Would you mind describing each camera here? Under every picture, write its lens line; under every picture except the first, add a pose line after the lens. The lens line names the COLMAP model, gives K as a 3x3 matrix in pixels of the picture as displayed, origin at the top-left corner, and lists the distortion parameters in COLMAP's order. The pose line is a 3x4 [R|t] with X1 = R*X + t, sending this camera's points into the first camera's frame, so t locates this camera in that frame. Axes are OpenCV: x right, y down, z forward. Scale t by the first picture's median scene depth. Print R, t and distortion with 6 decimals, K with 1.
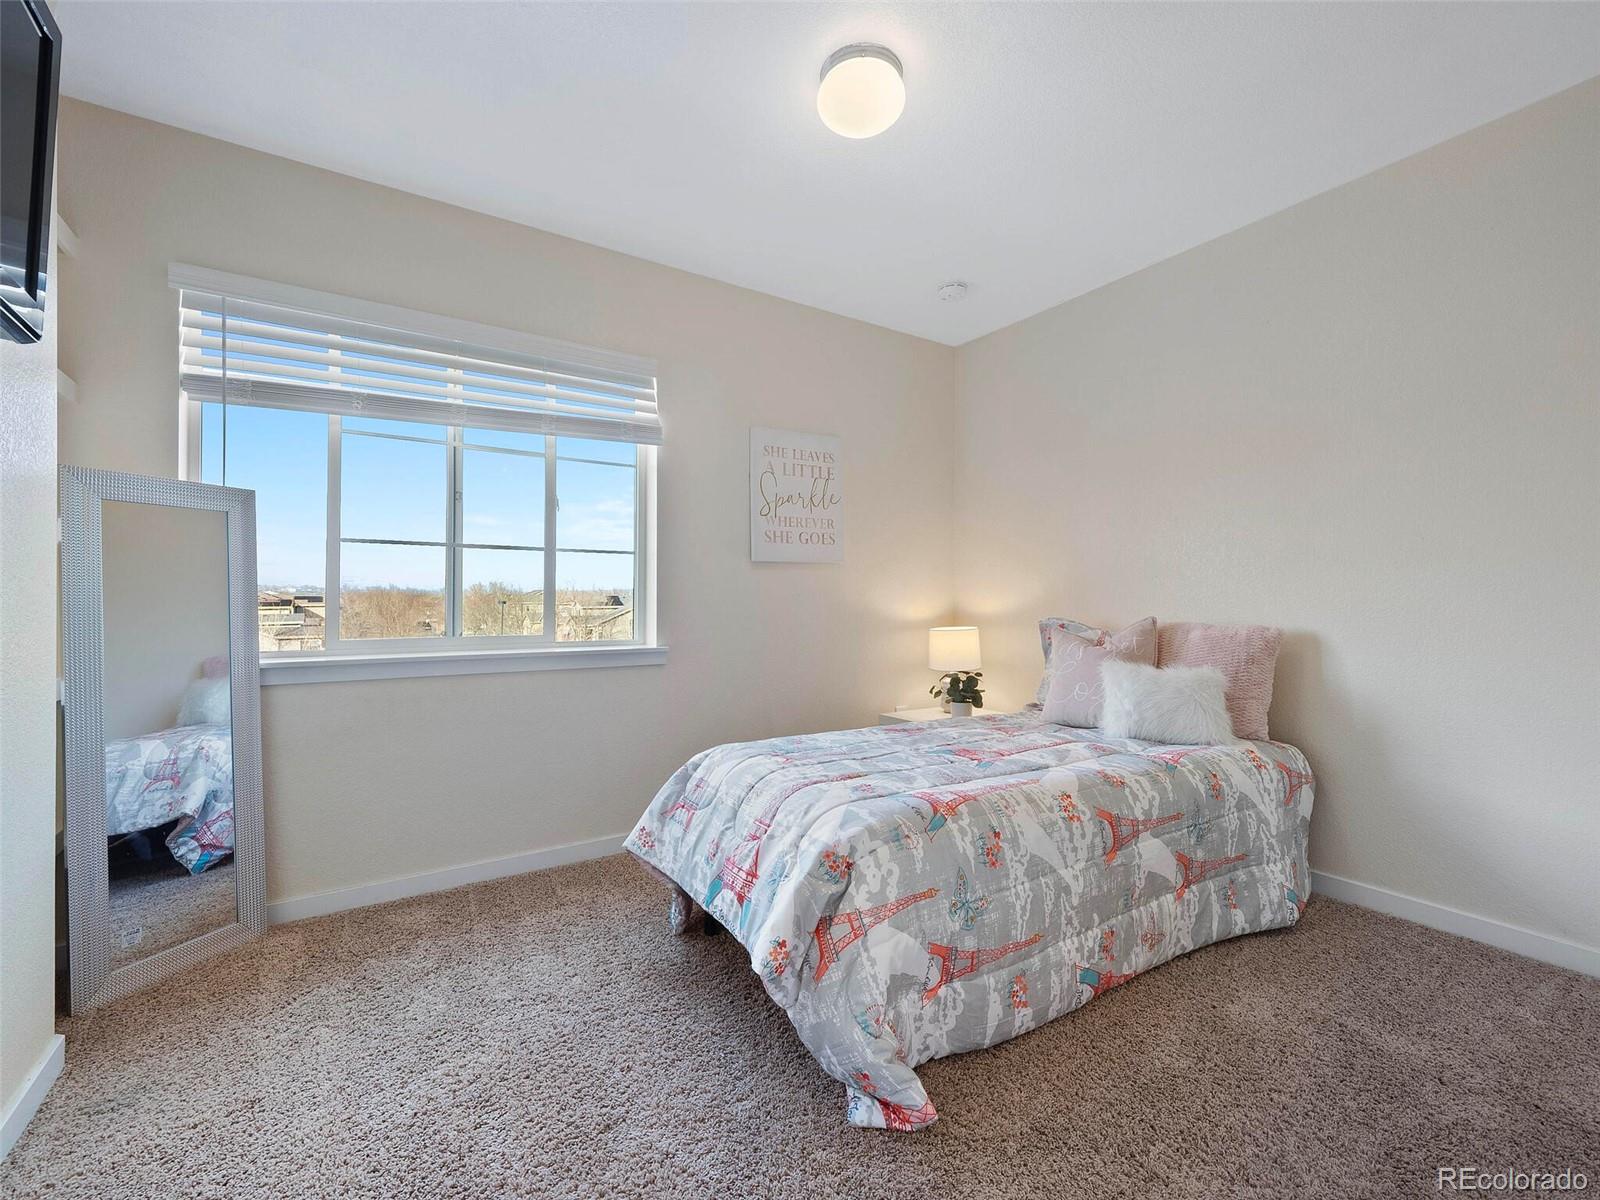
lens RADIAL K [[649.6, 0, 799.0], [0, 649.6, 598.6], [0, 0, 1]] dist [-0.001688, -0.001908]
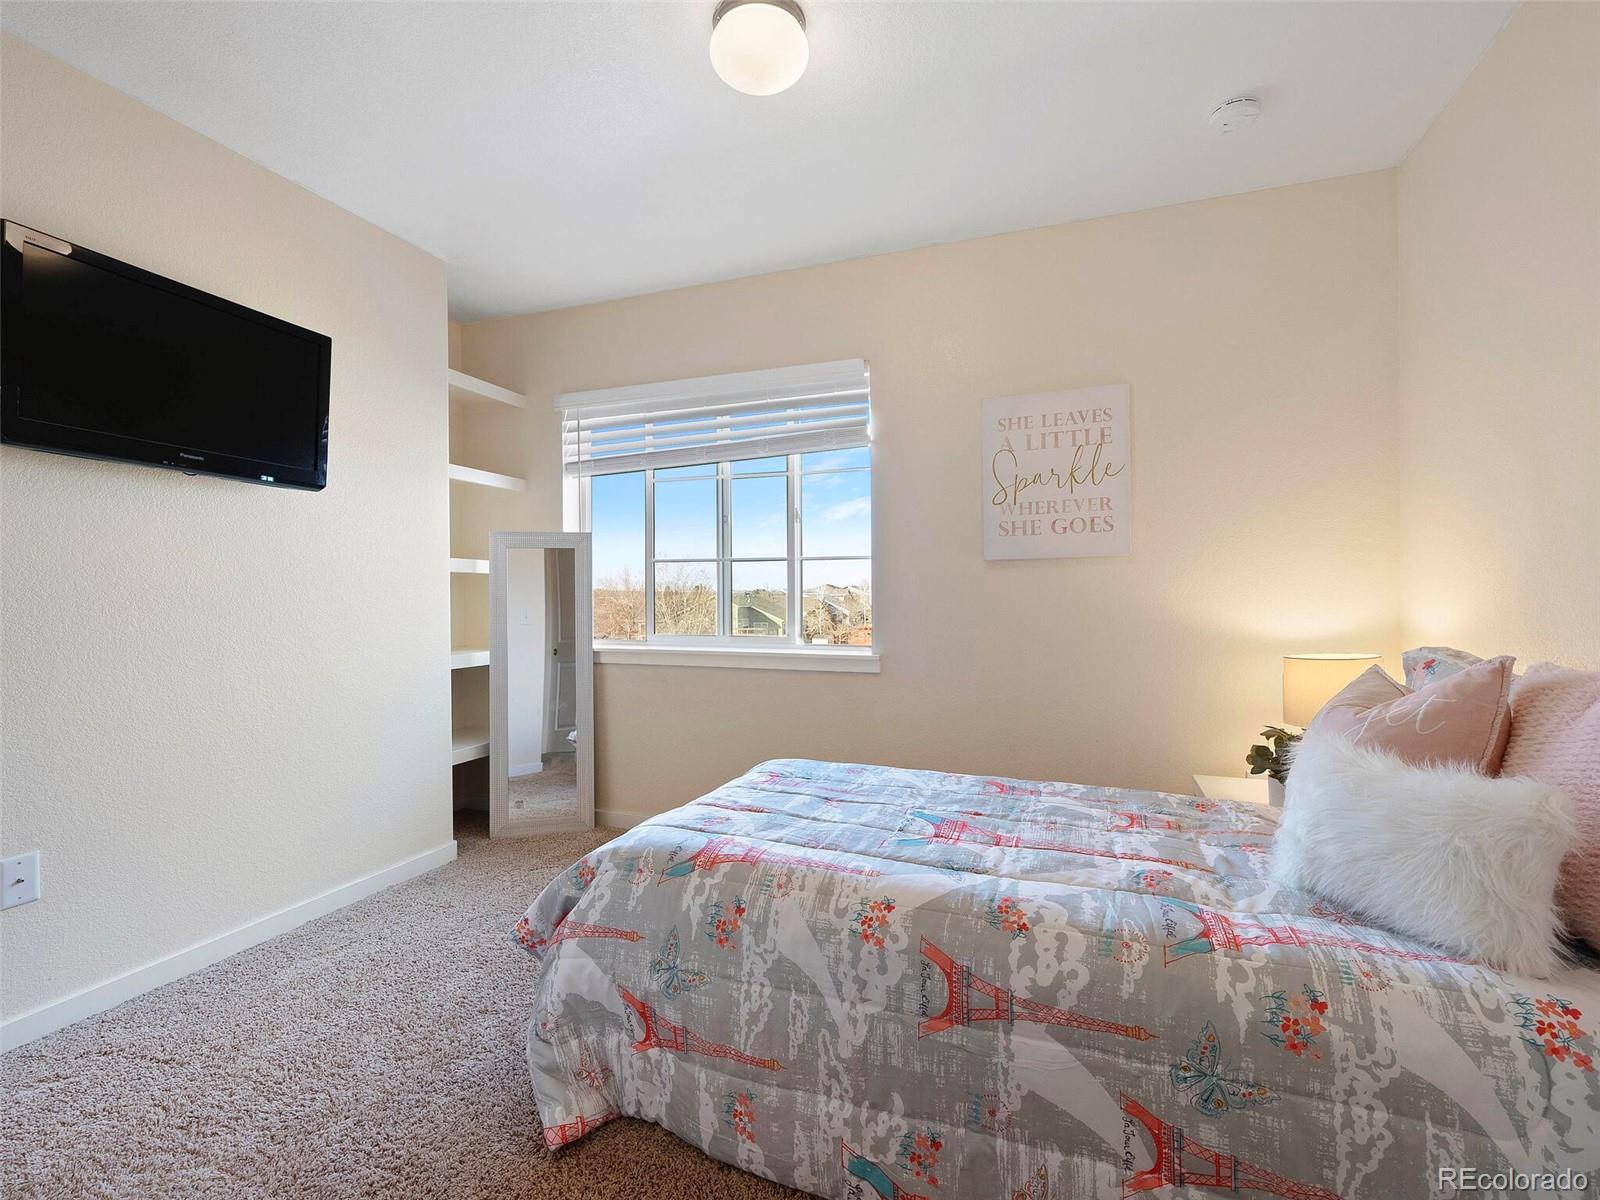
lens RADIAL K [[697.7, 0, 793.7], [0, 697.7, 601.0], [0, 0, 1]] dist [-0.007065, -0.000181]
pose [[0.621654, 0.001430, -0.783290, 0.924338], [0.006111, 0.999959, 0.006675, -0.023448], [0.783268, -0.008936, 0.621620, 0.468230]]
